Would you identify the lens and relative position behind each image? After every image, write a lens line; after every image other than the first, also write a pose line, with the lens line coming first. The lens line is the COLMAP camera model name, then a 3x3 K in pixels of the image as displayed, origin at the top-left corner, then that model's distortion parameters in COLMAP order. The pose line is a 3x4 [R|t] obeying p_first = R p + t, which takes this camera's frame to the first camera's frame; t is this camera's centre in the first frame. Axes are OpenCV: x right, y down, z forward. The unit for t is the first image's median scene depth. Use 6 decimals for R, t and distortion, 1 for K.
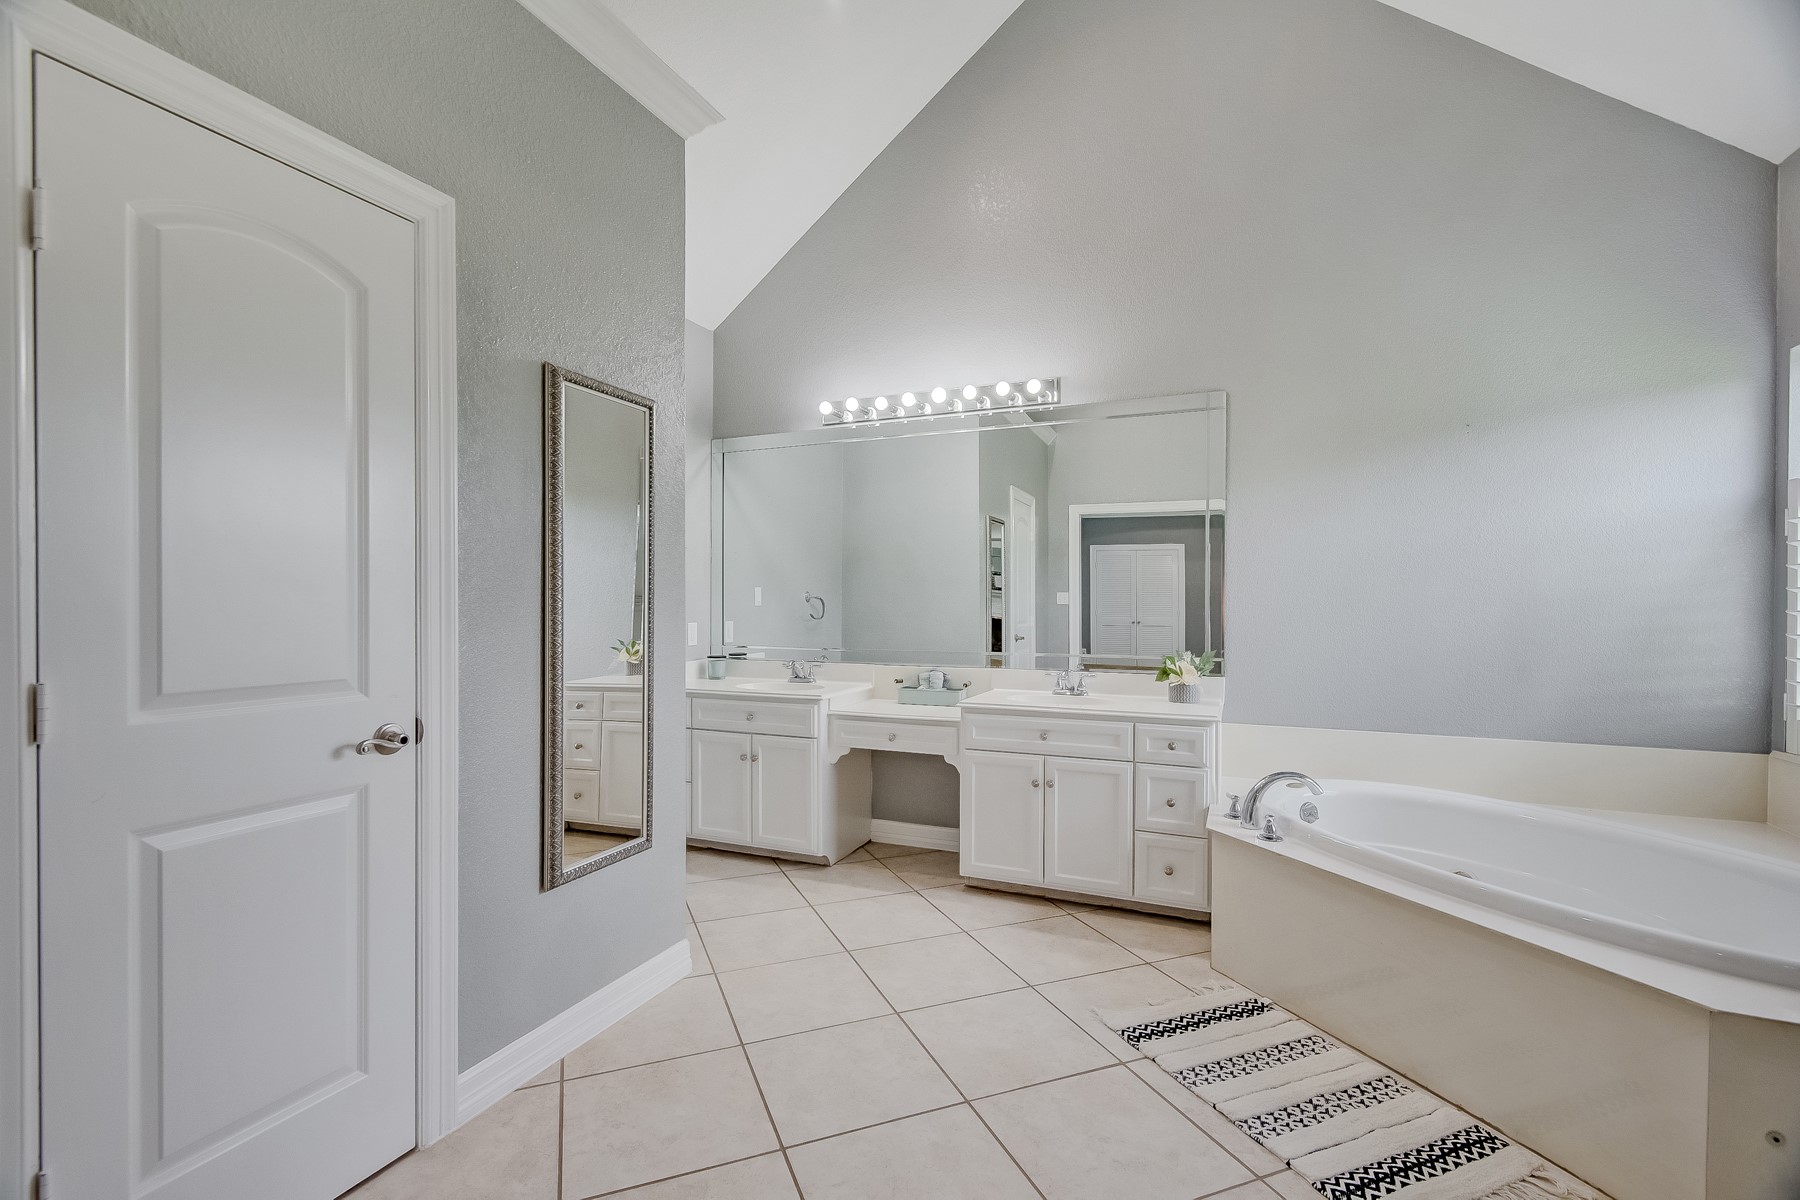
lens RADIAL K [[815.0, 0, 876.6], [0, 815.0, 609.2], [0, 0, 1]] dist [0.002581, -0.000566]
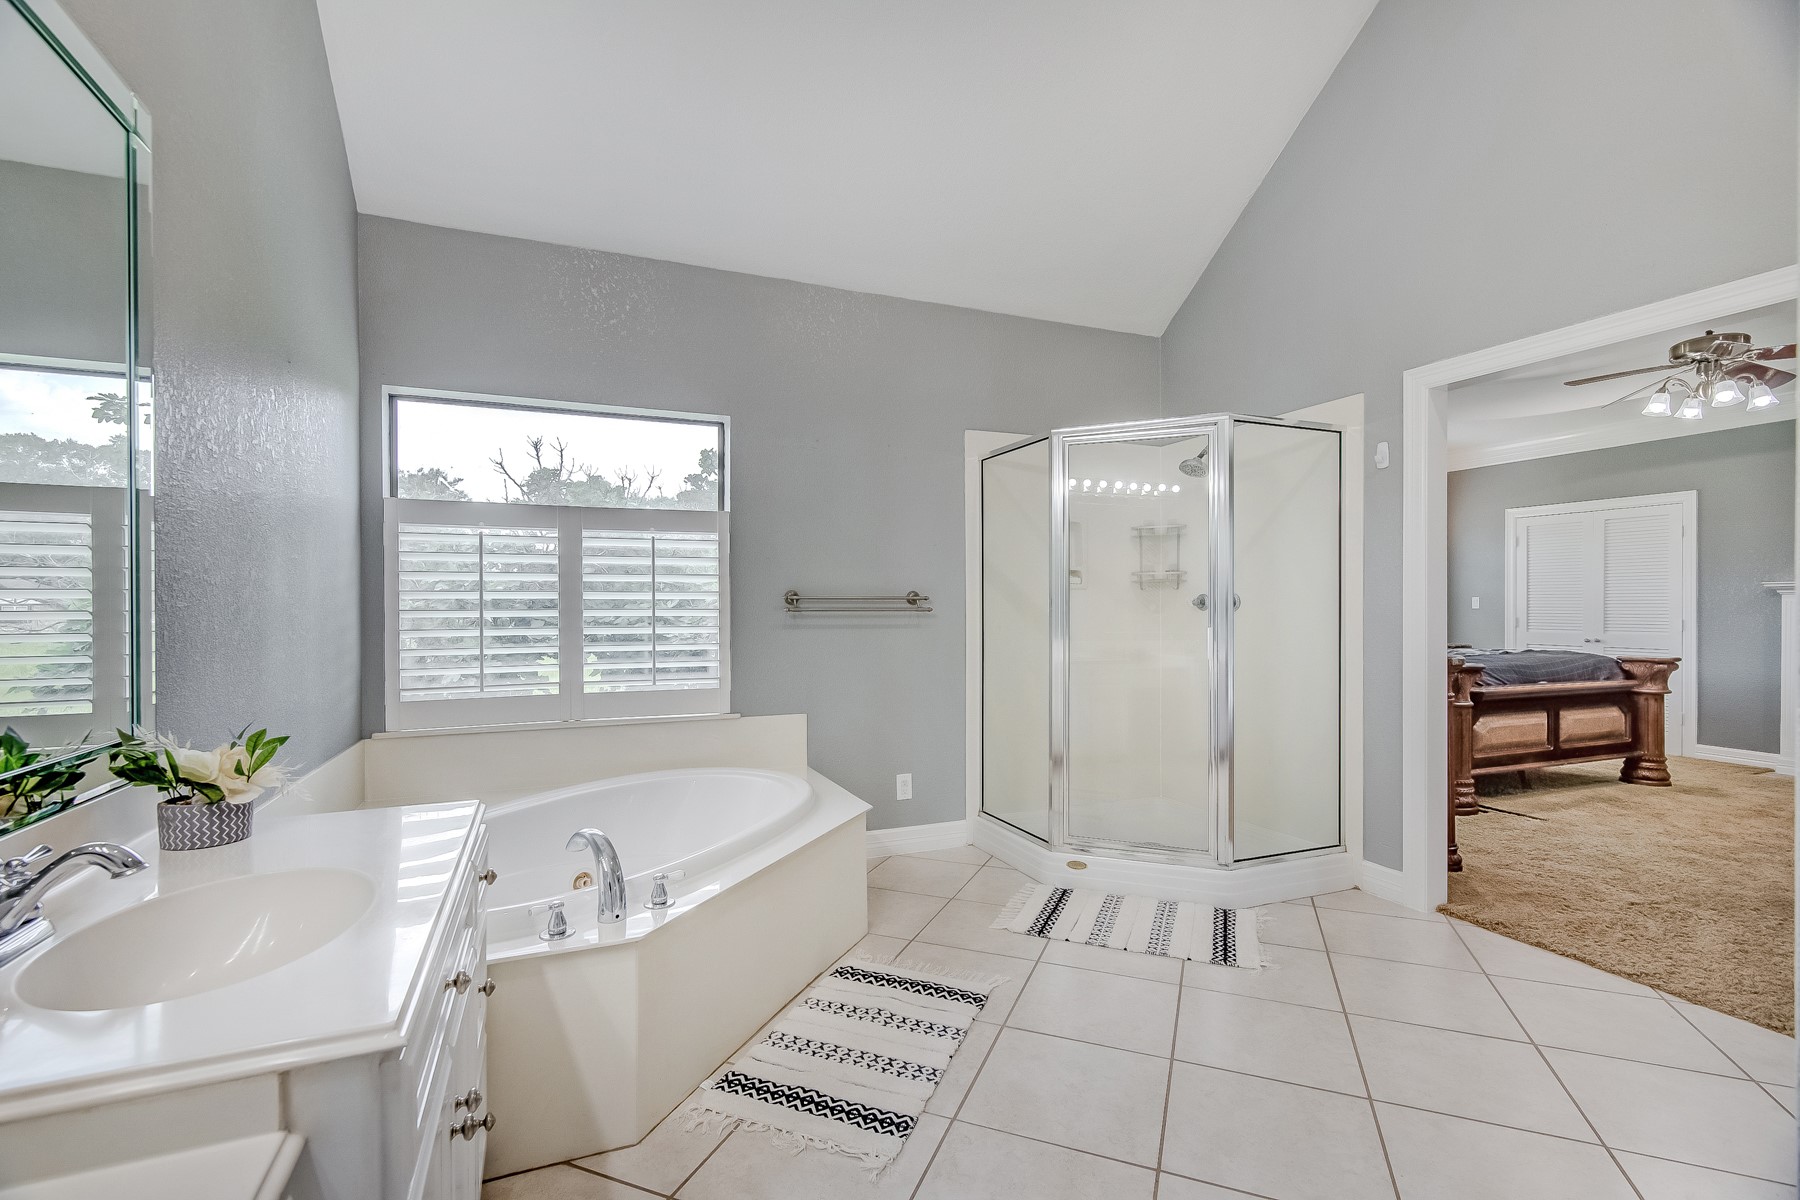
lens RADIAL K [[815.0, 0, 876.6], [0, 815.0, 609.2], [0, 0, 1]] dist [0.002581, -0.000566]
pose [[-0.731799, -0.005827, 0.681496, -0.180064], [0.003382, 0.999920, 0.012182, -0.004573], [-0.681513, 0.011220, -0.731720, 1.310465]]
